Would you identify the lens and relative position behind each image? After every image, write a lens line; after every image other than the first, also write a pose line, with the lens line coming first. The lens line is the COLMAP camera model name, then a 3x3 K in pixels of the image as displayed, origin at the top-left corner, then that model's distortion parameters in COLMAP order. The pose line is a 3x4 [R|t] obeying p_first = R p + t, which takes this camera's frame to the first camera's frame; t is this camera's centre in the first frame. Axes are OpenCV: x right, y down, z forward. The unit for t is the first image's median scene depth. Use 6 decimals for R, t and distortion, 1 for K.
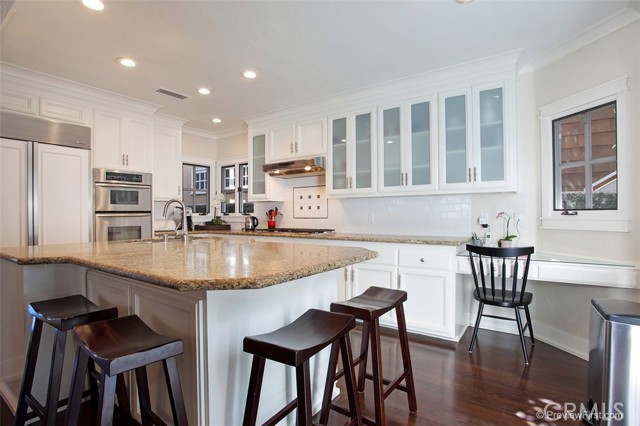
lens RADIAL K [[322.5, 0, 317.9], [0, 322.5, 215.3], [0, 0, 1]] dist [-0.074914, 0.028062]
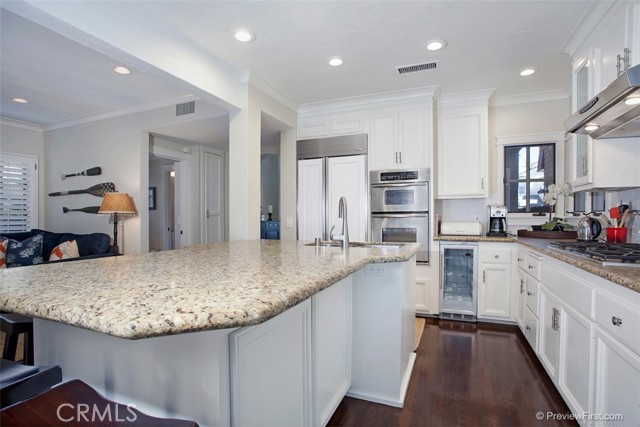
lens RADIAL K [[322.5, 0, 317.9], [0, 322.5, 215.8], [0, 0, 1]] dist [-0.074914, 0.028062]
pose [[0.209876, -0.004420, -0.977718, 0.285463], [0.001119, 0.999990, -0.004280, 0.002696], [0.977727, -0.000196, 0.209878, 0.574770]]
